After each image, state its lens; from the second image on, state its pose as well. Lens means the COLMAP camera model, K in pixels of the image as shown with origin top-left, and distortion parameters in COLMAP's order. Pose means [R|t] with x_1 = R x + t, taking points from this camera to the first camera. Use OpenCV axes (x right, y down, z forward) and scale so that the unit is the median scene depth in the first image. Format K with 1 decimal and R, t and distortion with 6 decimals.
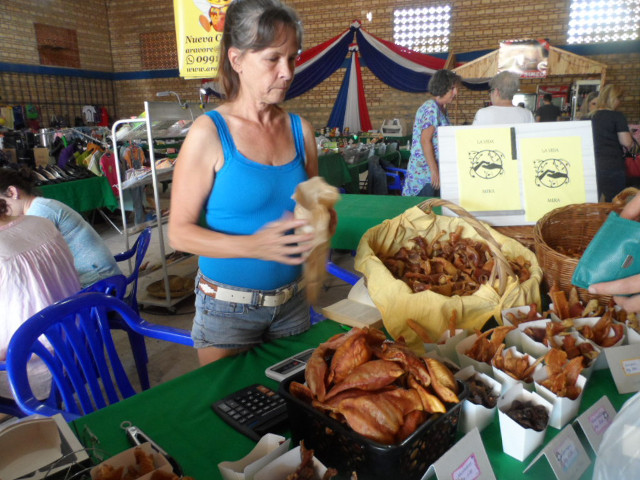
lens RADIAL K [[480.6, 0, 320.2], [0, 480.6, 245.6], [0, 0, 1]] dist [-0.024673, 0.017076]
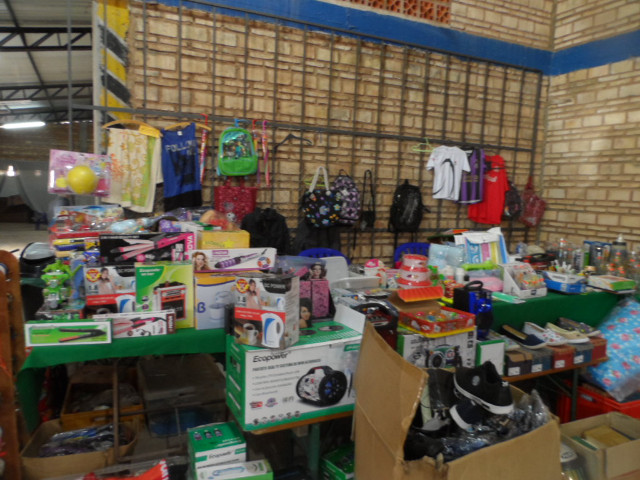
lens RADIAL K [[480.6, 0, 320.3], [0, 480.6, 239.7], [0, 0, 1]] dist [-0.024673, 0.017076]
pose [[0.727126, 0.111524, -0.677385, -0.339394], [-0.223586, 0.971389, -0.080076, -0.197218], [0.649074, 0.209679, 0.731258, 0.750402]]
